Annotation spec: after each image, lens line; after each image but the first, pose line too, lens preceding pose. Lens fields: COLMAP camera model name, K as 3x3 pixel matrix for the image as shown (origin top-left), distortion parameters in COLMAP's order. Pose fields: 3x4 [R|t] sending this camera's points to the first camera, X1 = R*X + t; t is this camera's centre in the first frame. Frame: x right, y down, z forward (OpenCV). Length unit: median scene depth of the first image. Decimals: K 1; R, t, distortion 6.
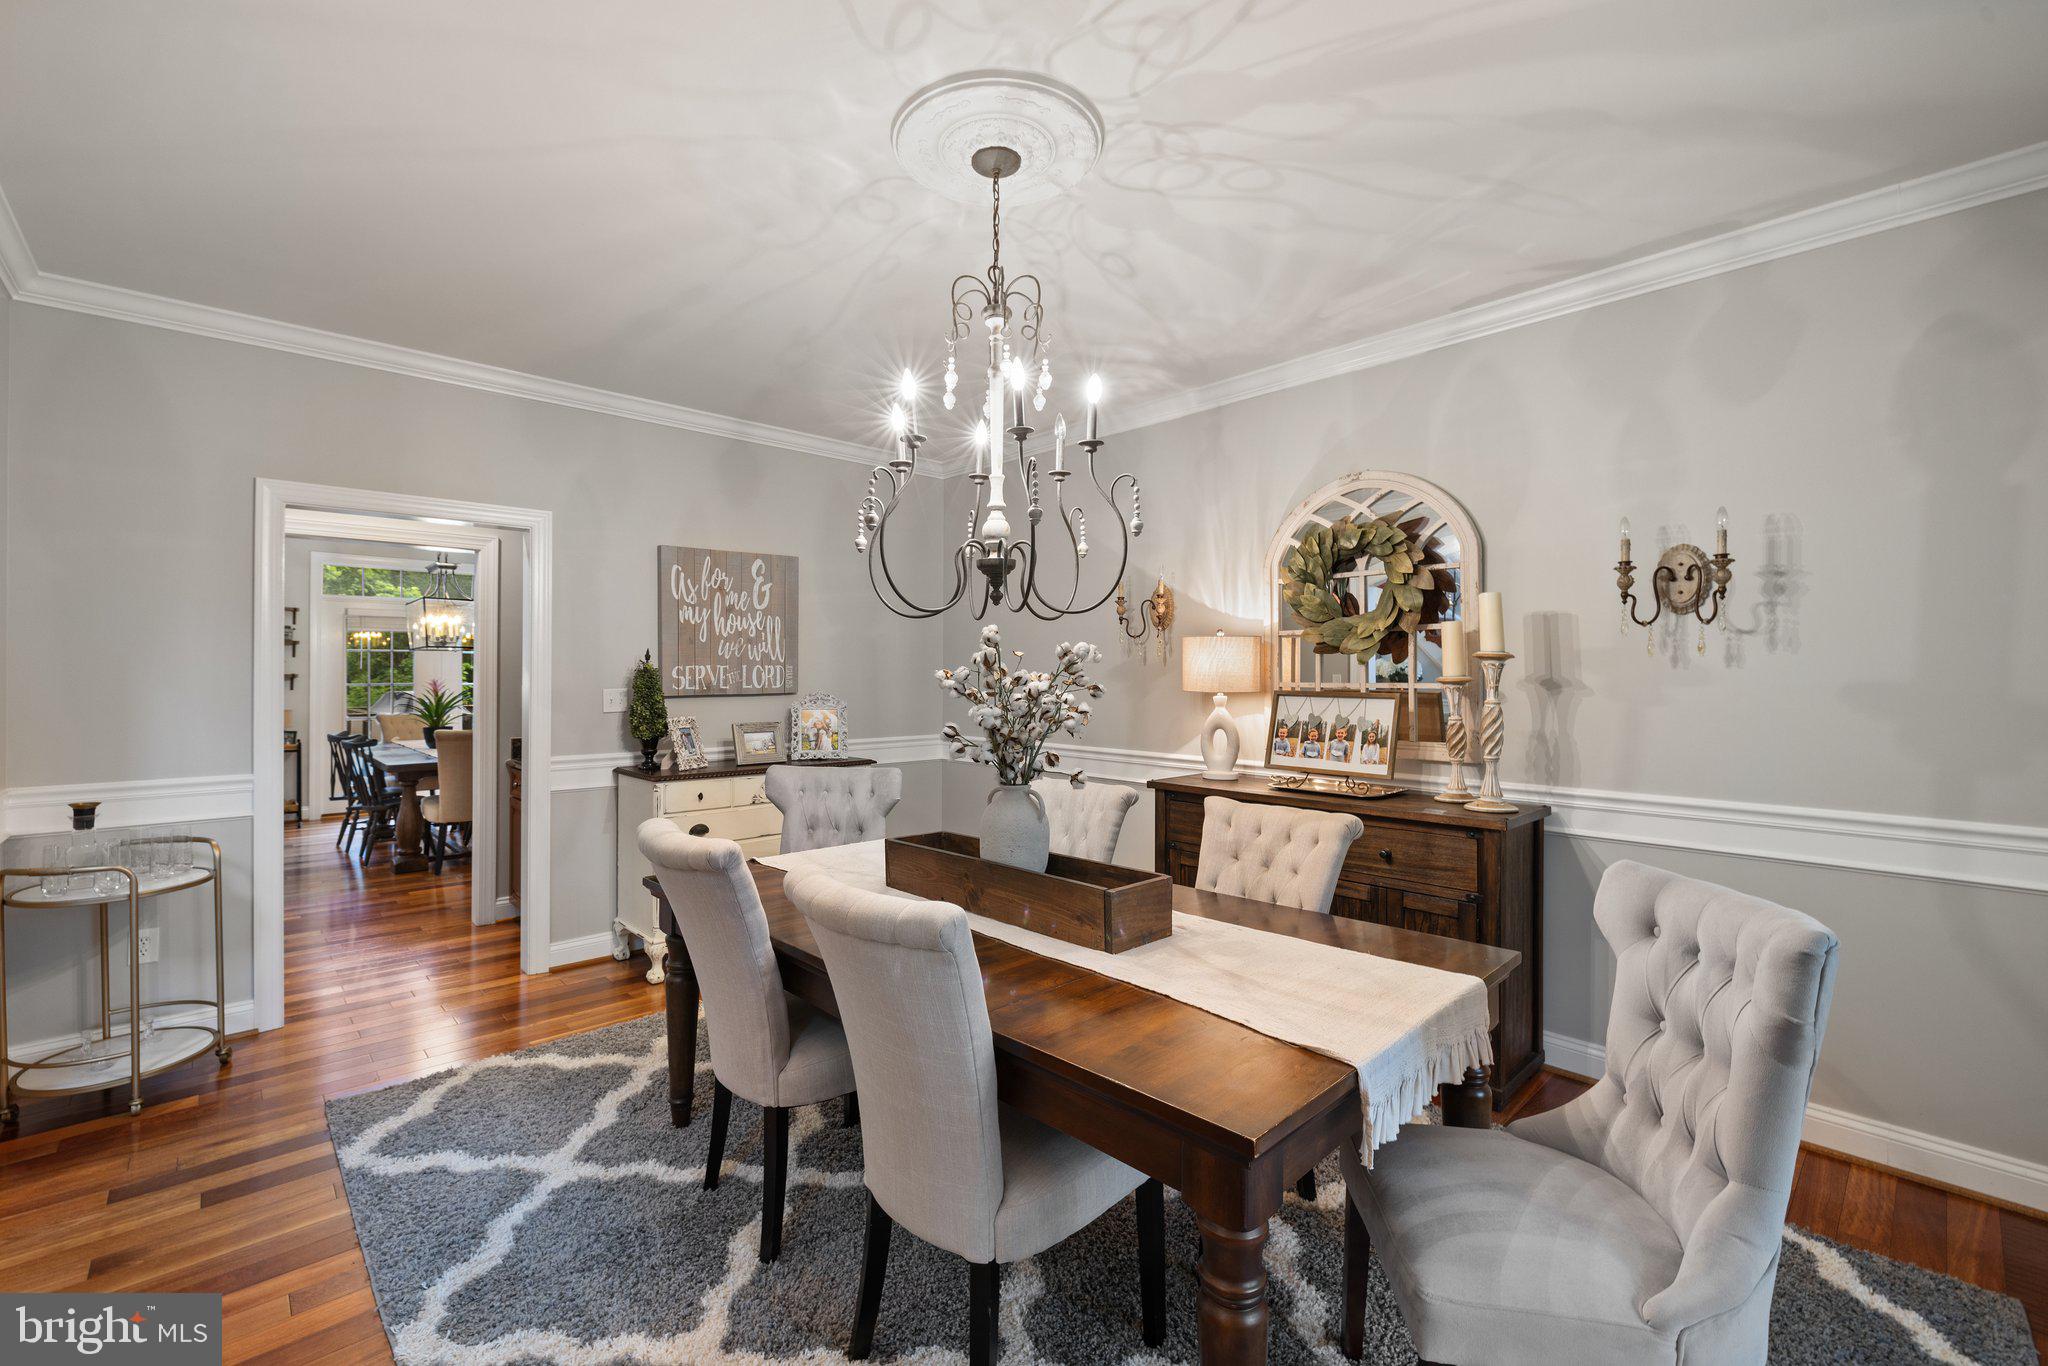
lens RADIAL K [[867.4, 0, 992.8], [0, 867.4, 678.8], [0, 0, 1]] dist [-0.001878, 0.000655]
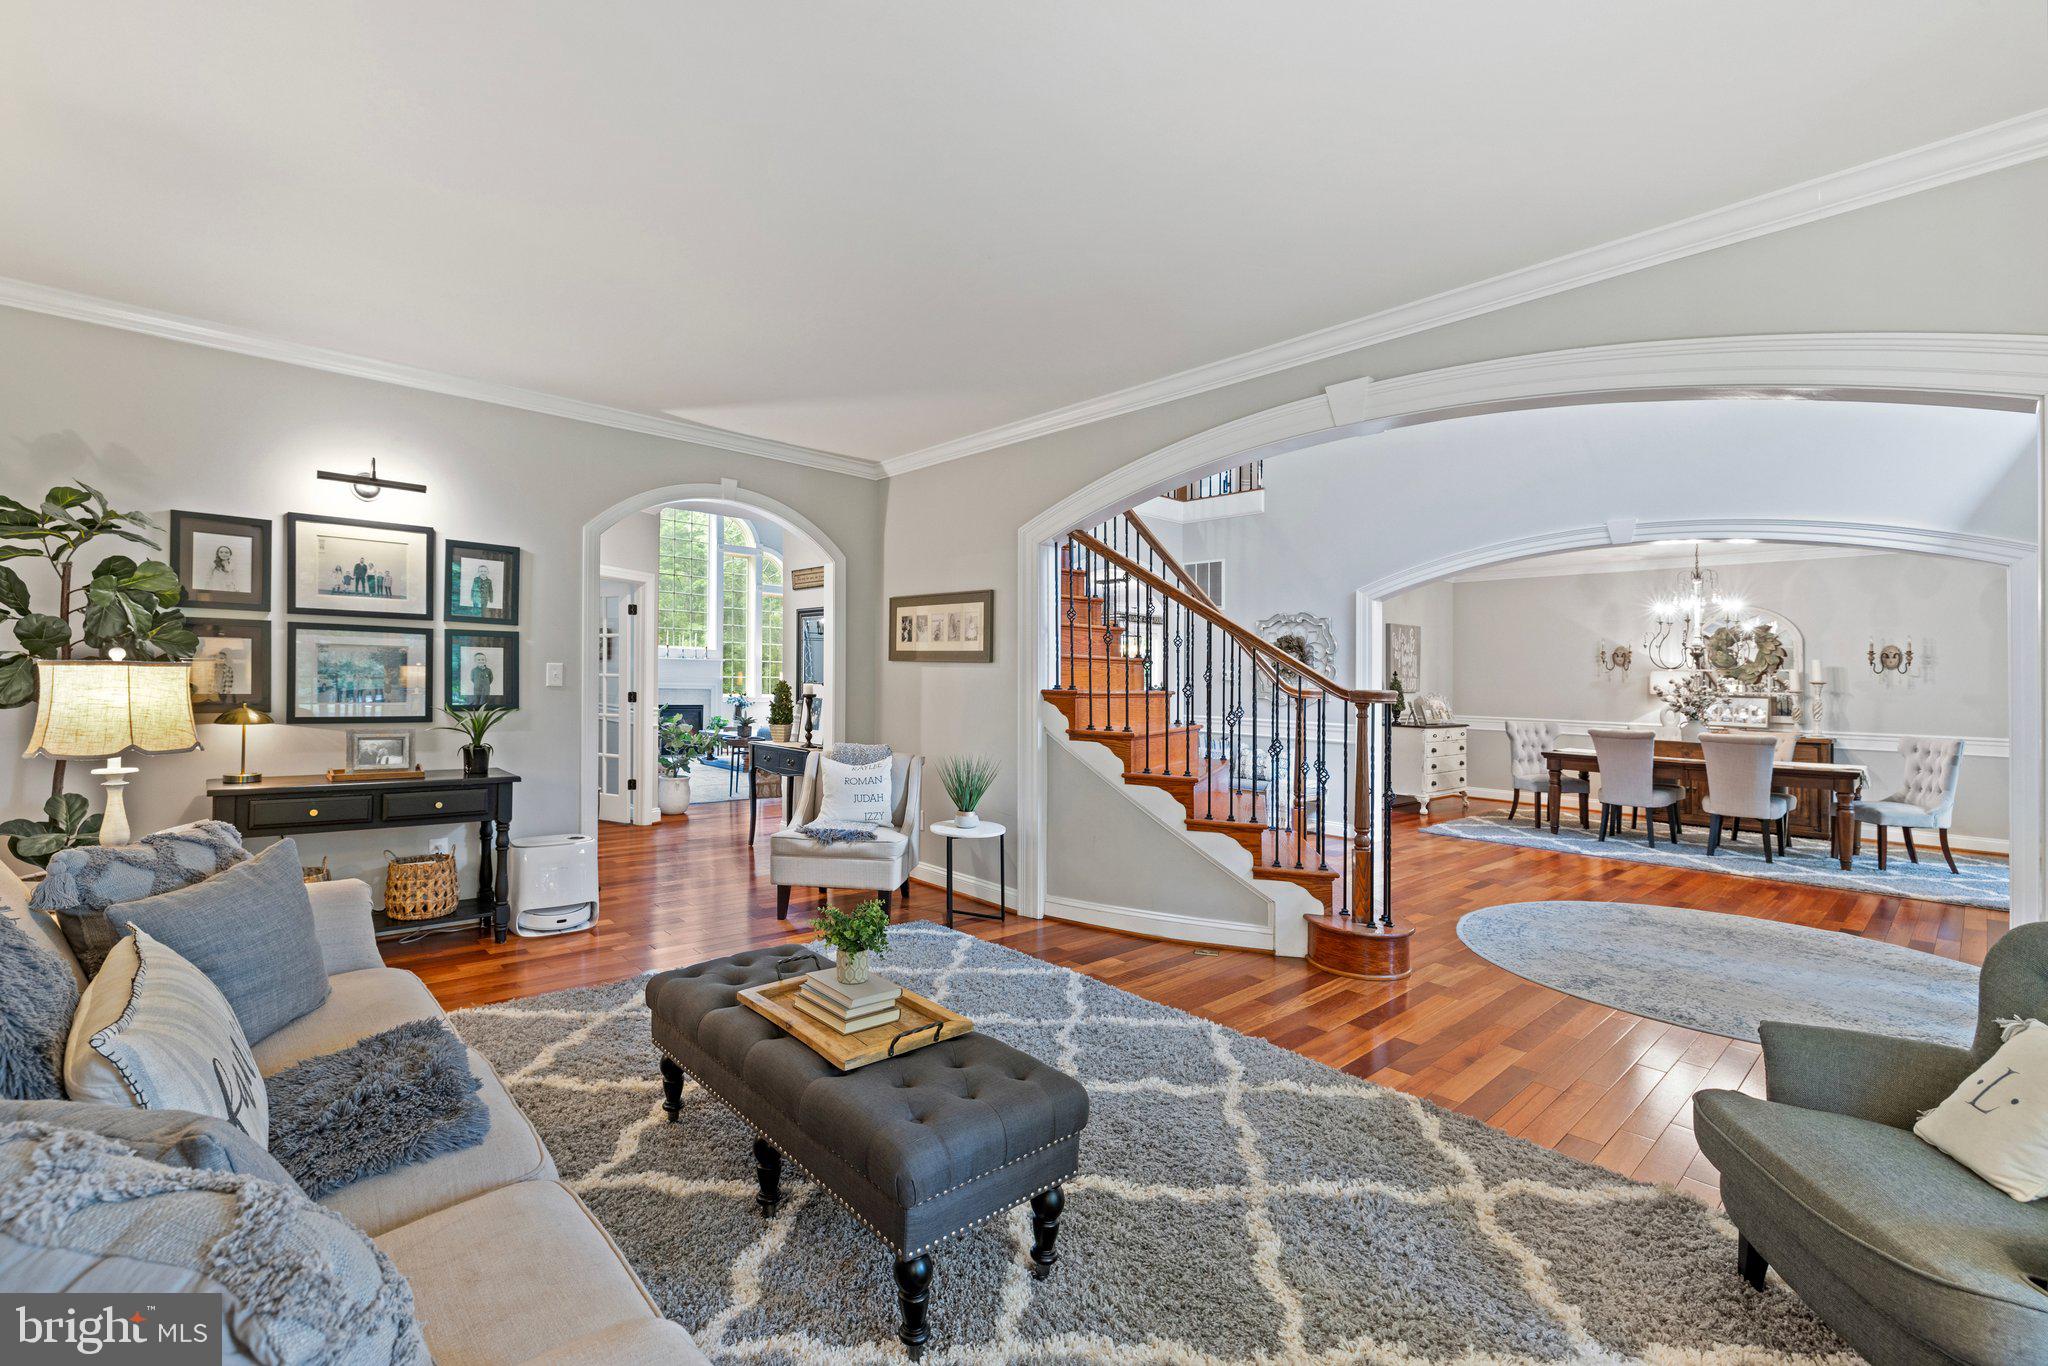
lens RADIAL K [[893.4, 0, 979.8], [0, 893.4, 656.5], [0, 0, 1]] dist [0.000856, -0.000775]
pose [[0.999724, 0.020906, -0.010686, -1.370231], [-0.021232, 0.999282, -0.031380, 0.023631], [0.010022, 0.031599, 0.999450, -1.242659]]
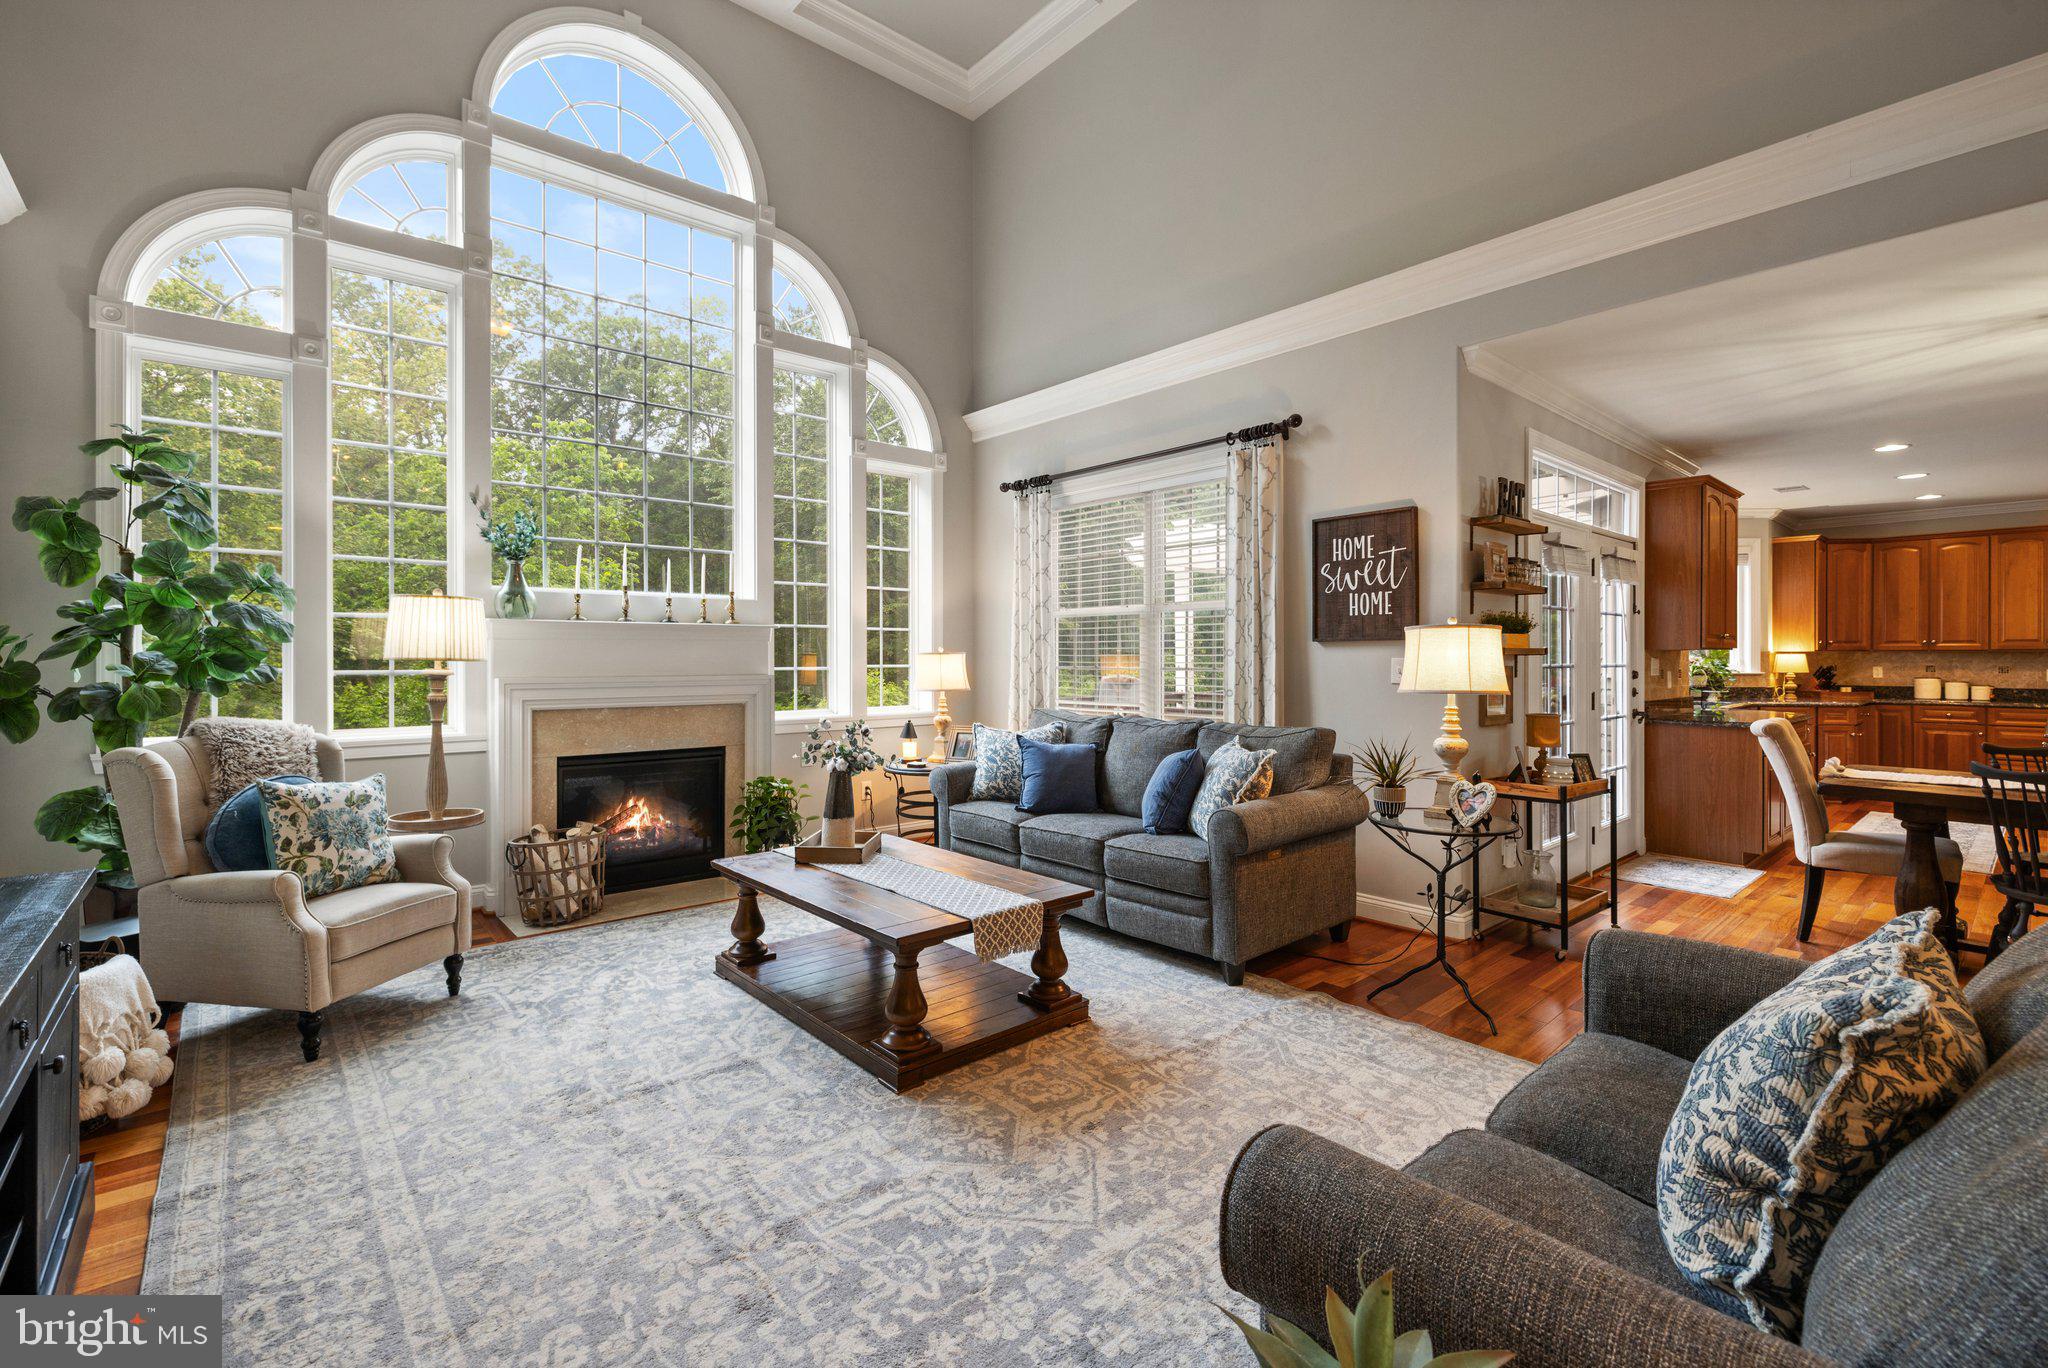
lens RADIAL K [[883.9, 0, 992.1], [0, 883.9, 655.5], [0, 0, 1]] dist [-0.001635, 0.001965]
pose [[0.999277, -0.003673, -0.037853, -1.985375], [0.003551, 0.999988, -0.003289, -0.000099], [0.037864, 0.003153, 0.999278, 0.757678]]
